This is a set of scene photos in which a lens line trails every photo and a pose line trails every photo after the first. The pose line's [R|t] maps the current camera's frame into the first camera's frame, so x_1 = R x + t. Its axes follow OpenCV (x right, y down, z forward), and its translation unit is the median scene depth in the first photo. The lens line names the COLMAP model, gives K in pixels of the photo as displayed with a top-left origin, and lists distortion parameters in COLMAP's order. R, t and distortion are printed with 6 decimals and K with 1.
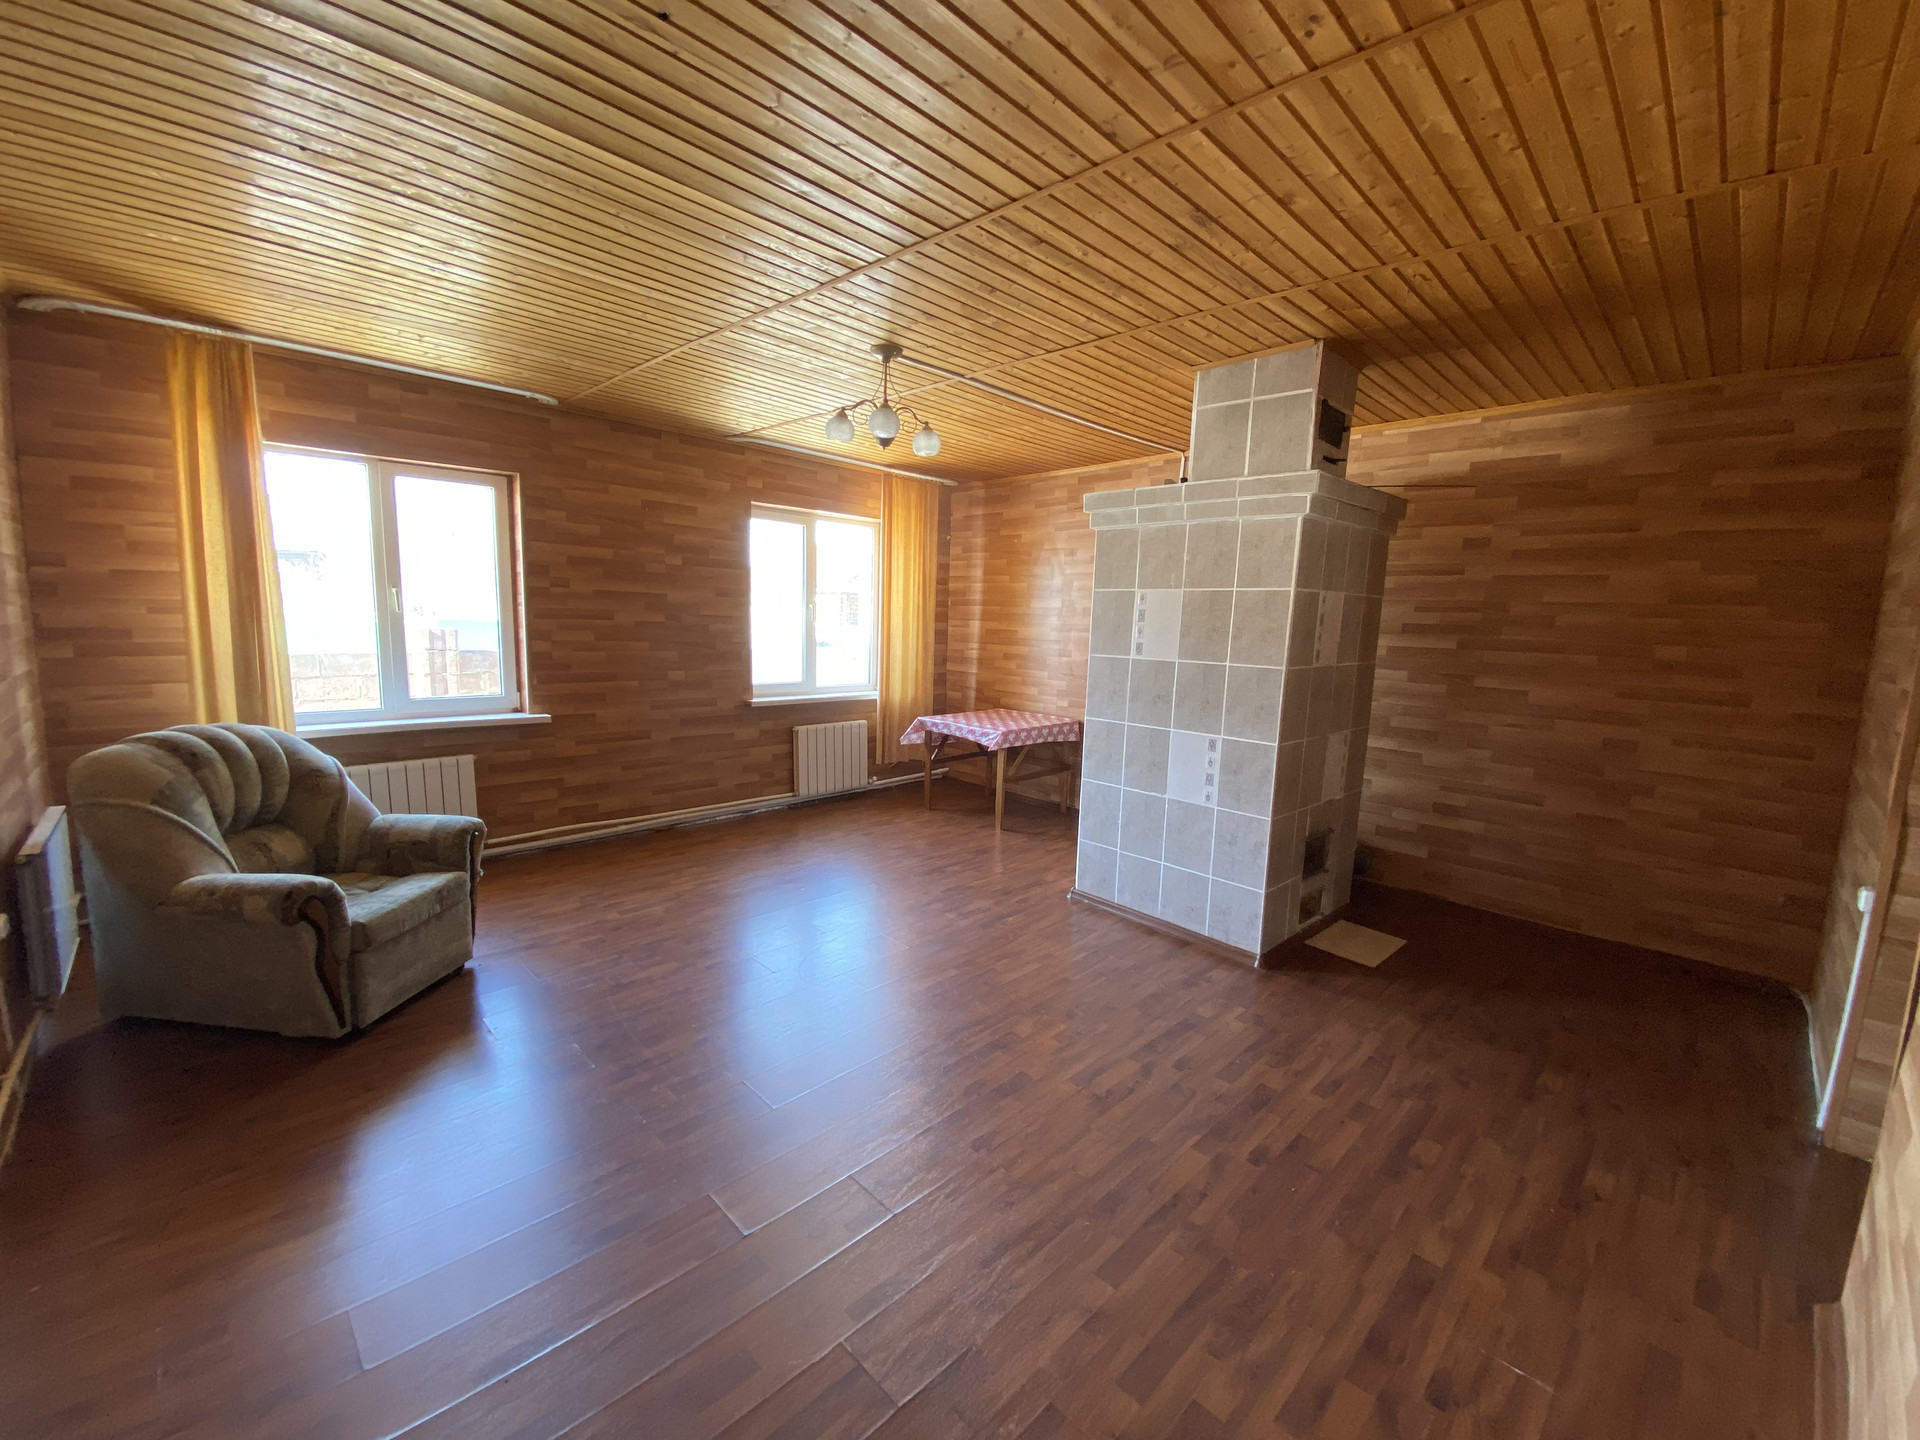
lens RADIAL K [[775.4, 0, 956.4], [0, 775.4, 720.1], [0, 0, 1]] dist [0.038003, -0.033698]
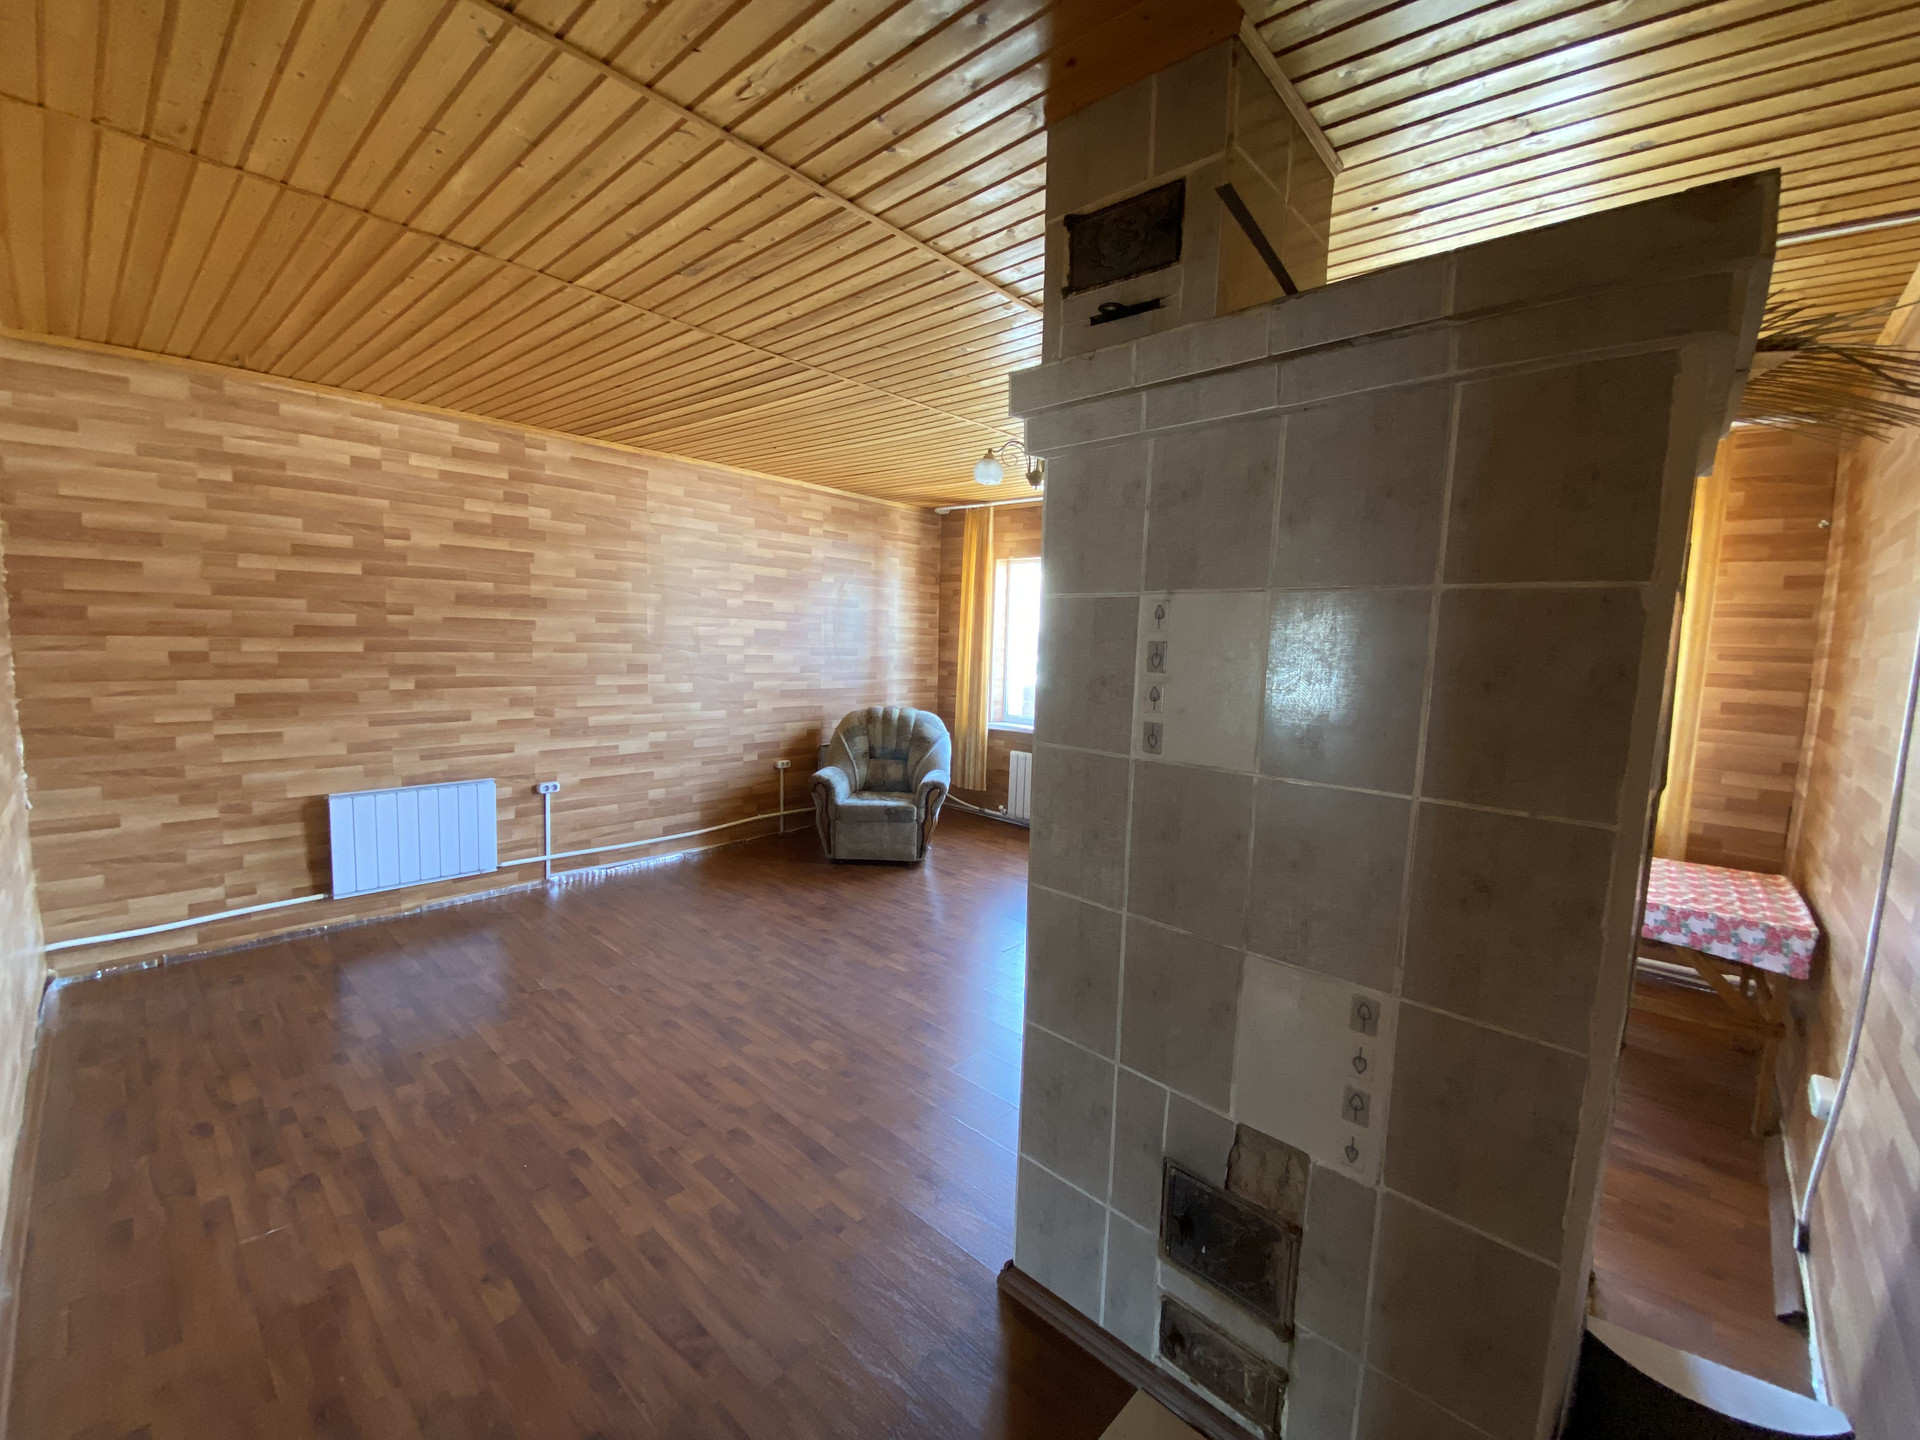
lens RADIAL K [[795.2, 0, 964.5], [0, 795.2, 706.5], [0, 0, 1]] dist [-0.000535, -0.019804]
pose [[0.049163, 0.047368, -0.997667, 1.319012], [-0.180508, 0.982848, 0.037769, -0.123919], [0.982344, 0.178230, 0.056870, 1.263620]]
